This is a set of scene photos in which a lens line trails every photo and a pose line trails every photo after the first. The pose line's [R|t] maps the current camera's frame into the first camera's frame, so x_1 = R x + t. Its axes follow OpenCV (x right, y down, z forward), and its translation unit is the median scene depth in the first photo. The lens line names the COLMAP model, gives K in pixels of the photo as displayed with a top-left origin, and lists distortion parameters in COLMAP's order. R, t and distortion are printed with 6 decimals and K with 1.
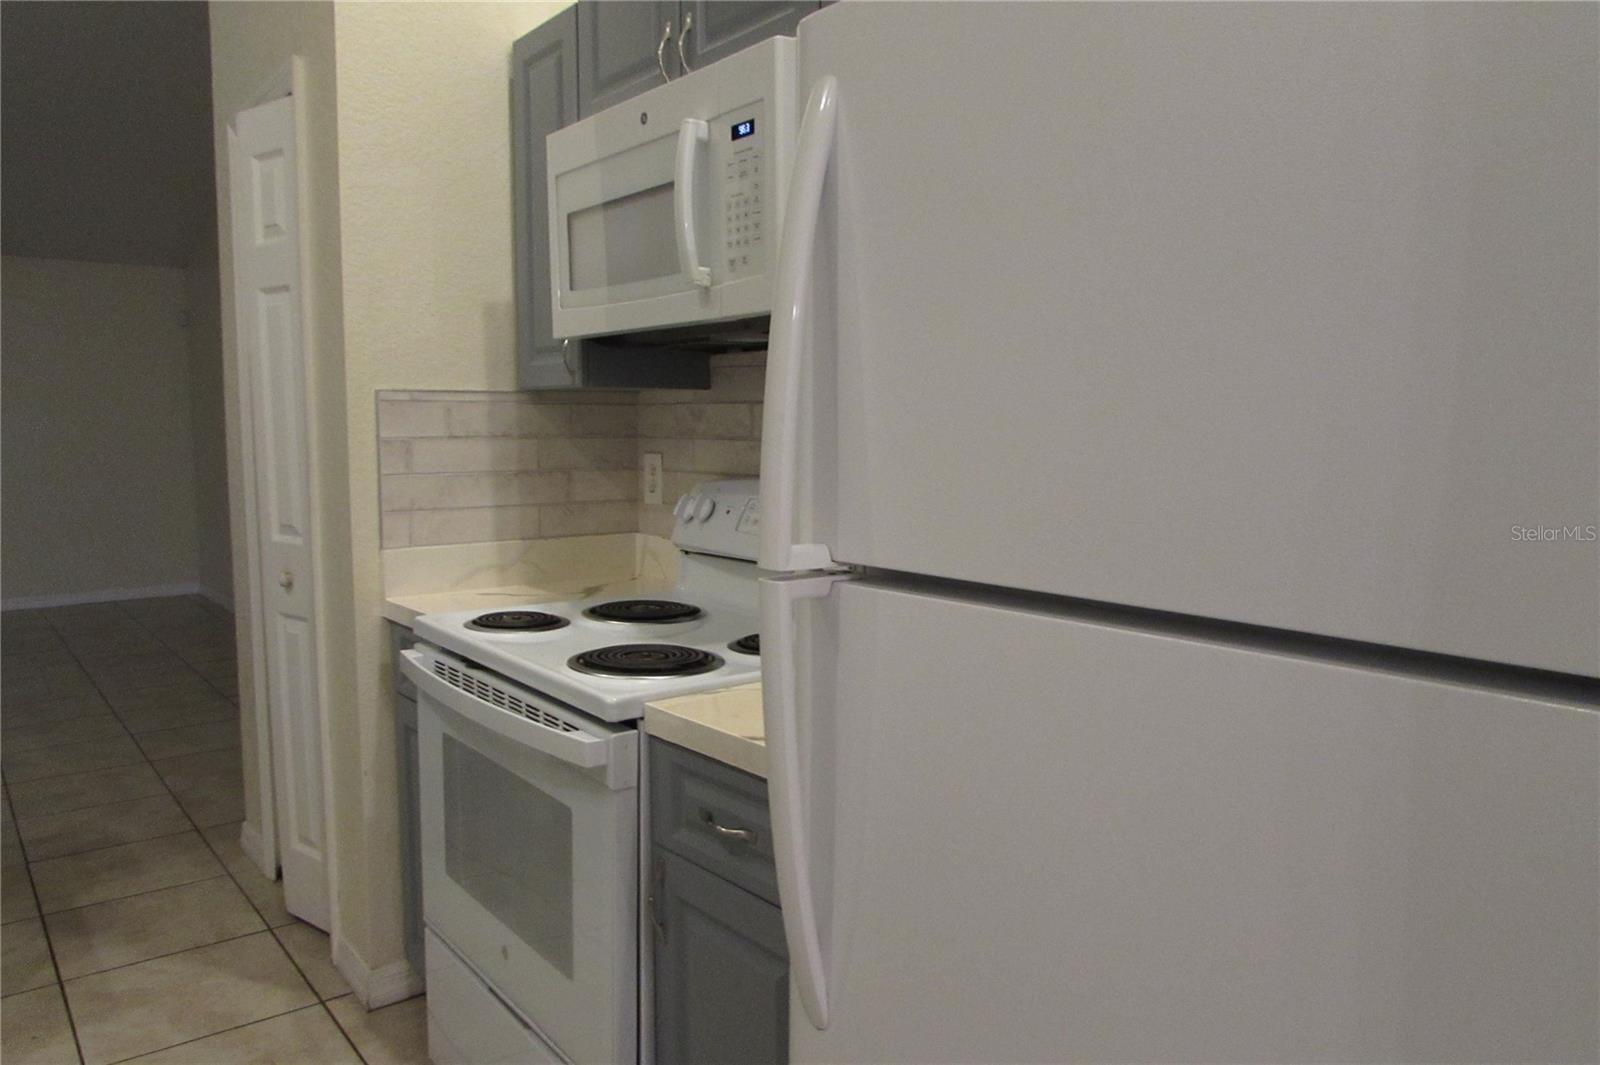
lens RADIAL K [[1108.4, 0, 803.2], [0, 1108.4, 540.8], [0, 0, 1]] dist [-0.059597, 0.036555]
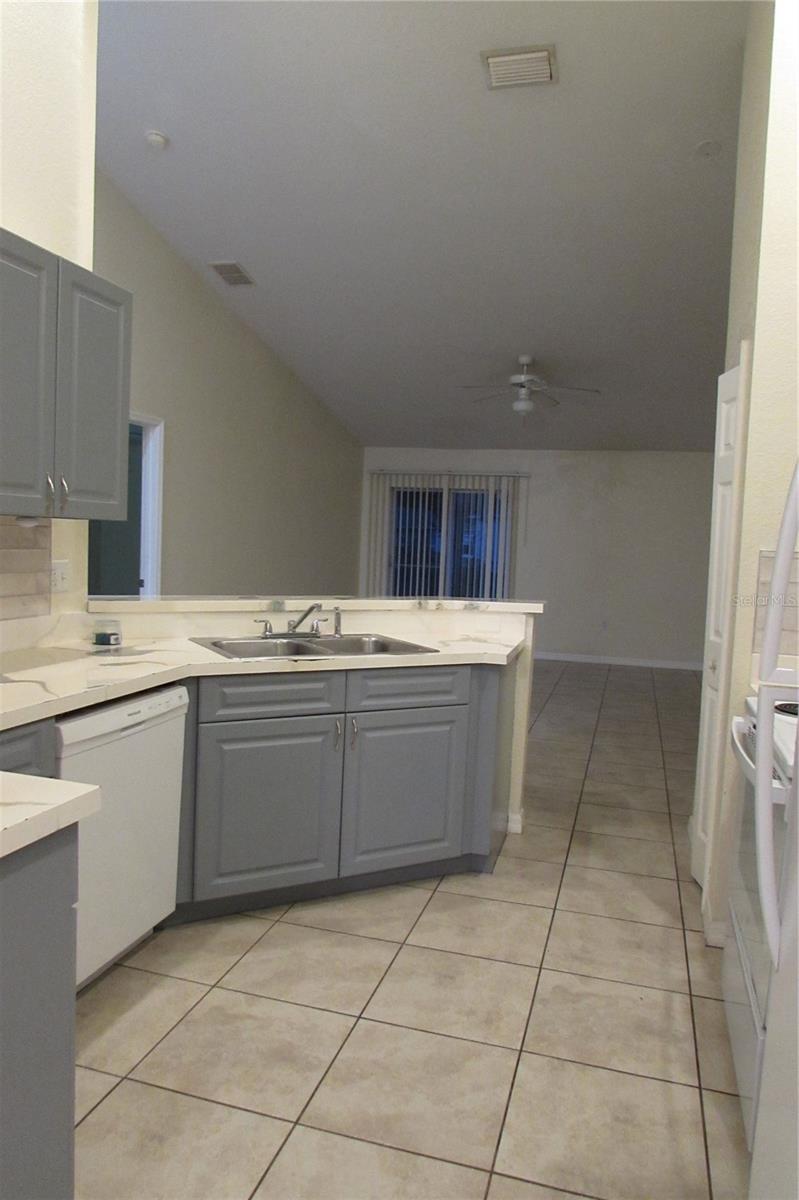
lens RADIAL K [[840.5, 0, 404.1], [0, 840.5, 602.2], [0, 0, 1]] dist [-0.047284, 0.028597]
pose [[0.579399, 0.091573, -0.809883, 0.250980], [-0.132971, 0.990975, 0.016920, -0.014968], [0.804124, 0.097888, 0.586347, -0.082257]]
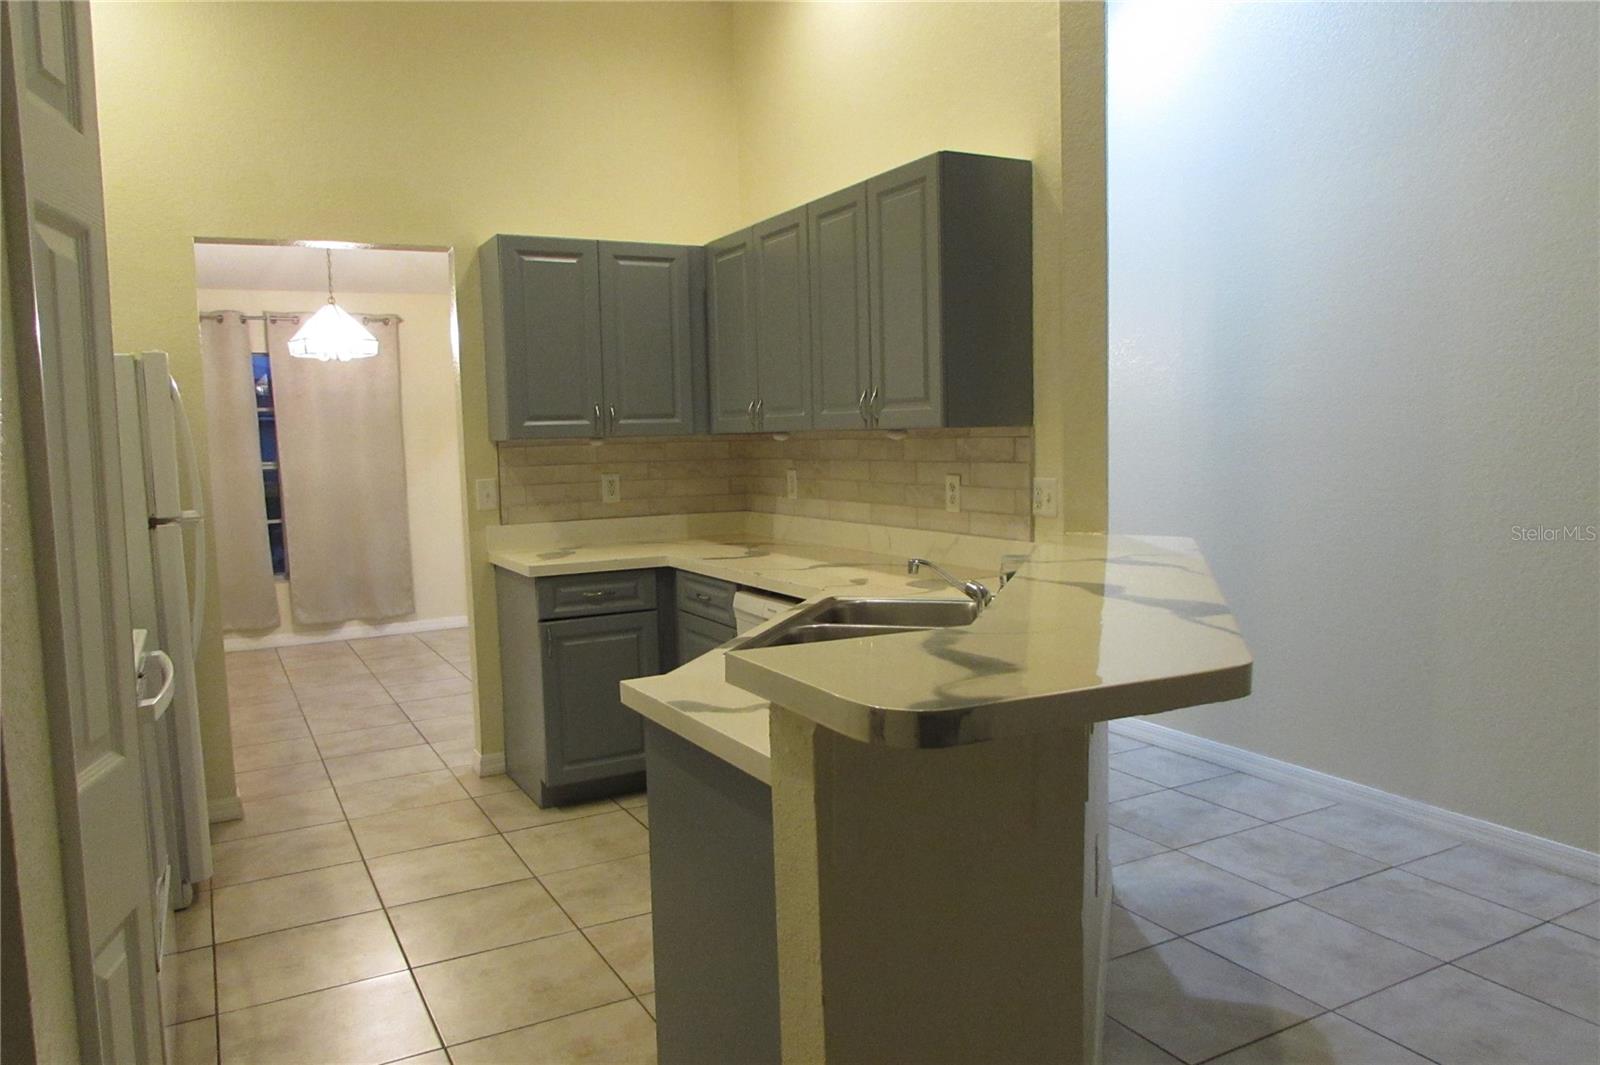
lens RADIAL K [[1120.7, 0, 794.3], [0, 1120.7, 539.6], [0, 0, 1]] dist [-0.047284, 0.028597]
pose [[-0.984684, 0.005194, 0.174272, -0.794276], [0.041236, 0.978136, 0.203839, -0.173695], [-0.169403, 0.207904, -0.963368, 1.329602]]
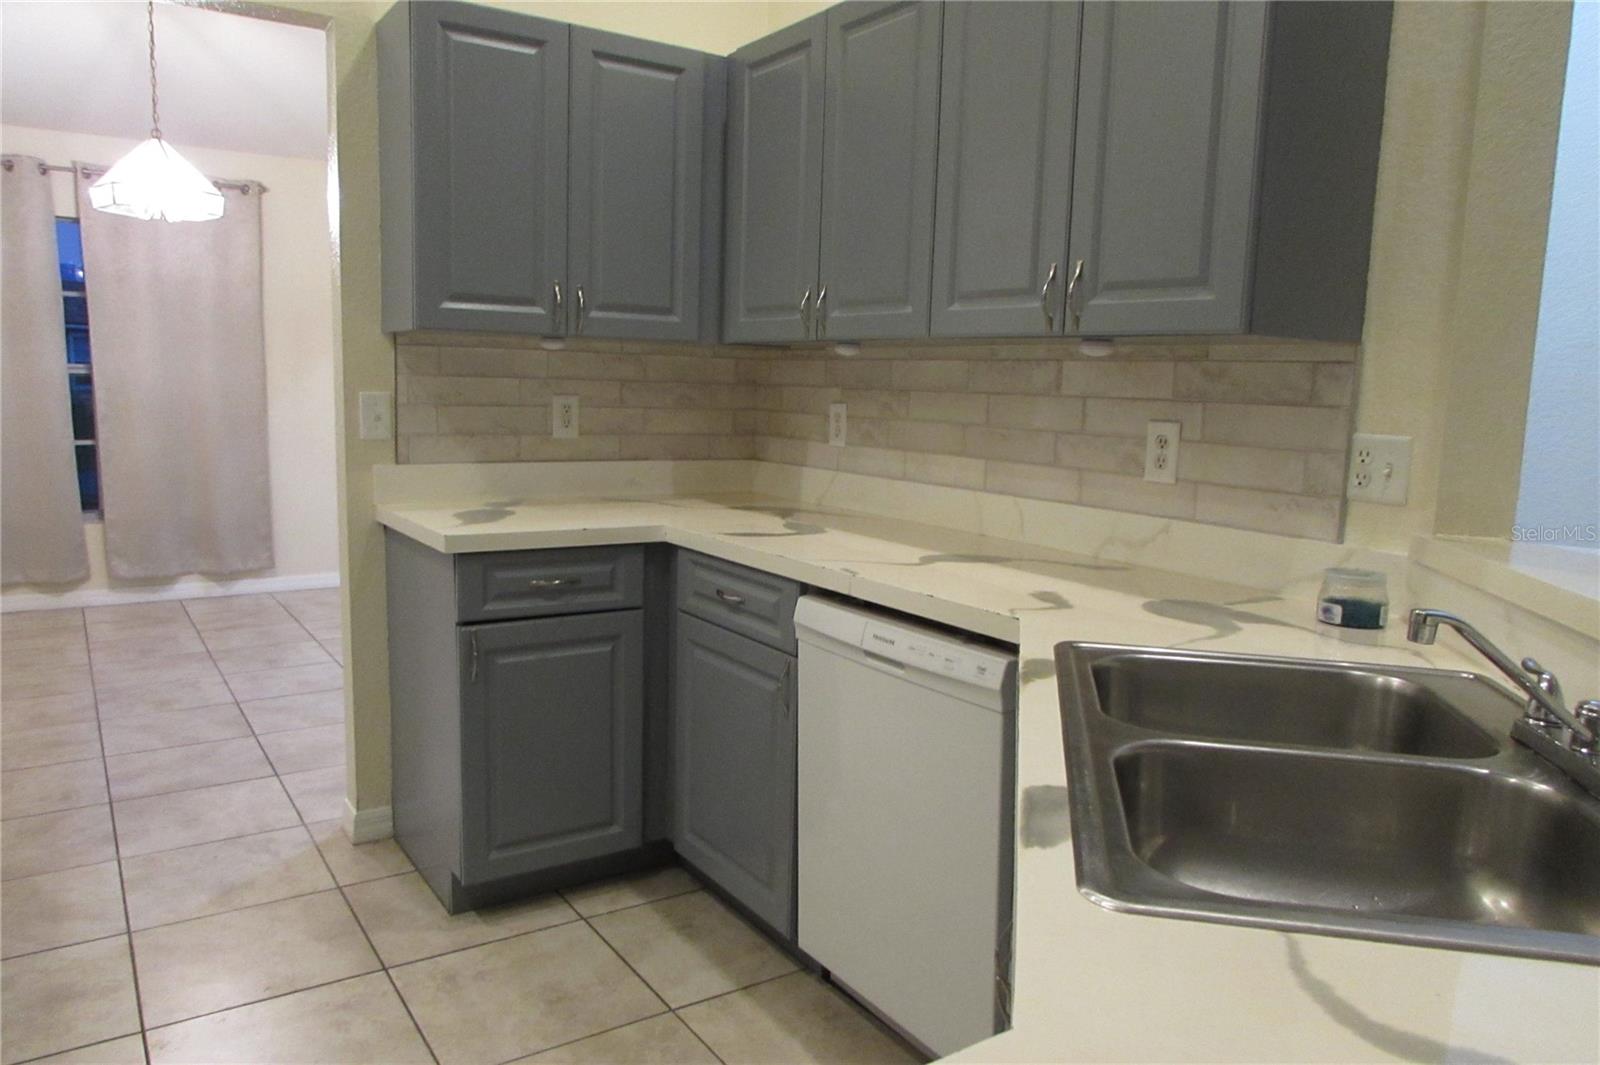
lens RADIAL K [[1108.4, 0, 803.2], [0, 1108.4, 540.8], [0, 0, 1]] dist [-0.059597, 0.036555]
pose [[-0.996955, -0.043980, 0.064398, -0.551305], [-0.026537, 0.967843, 0.250150, -0.083799], [-0.073328, 0.247679, -0.966063, 0.839925]]
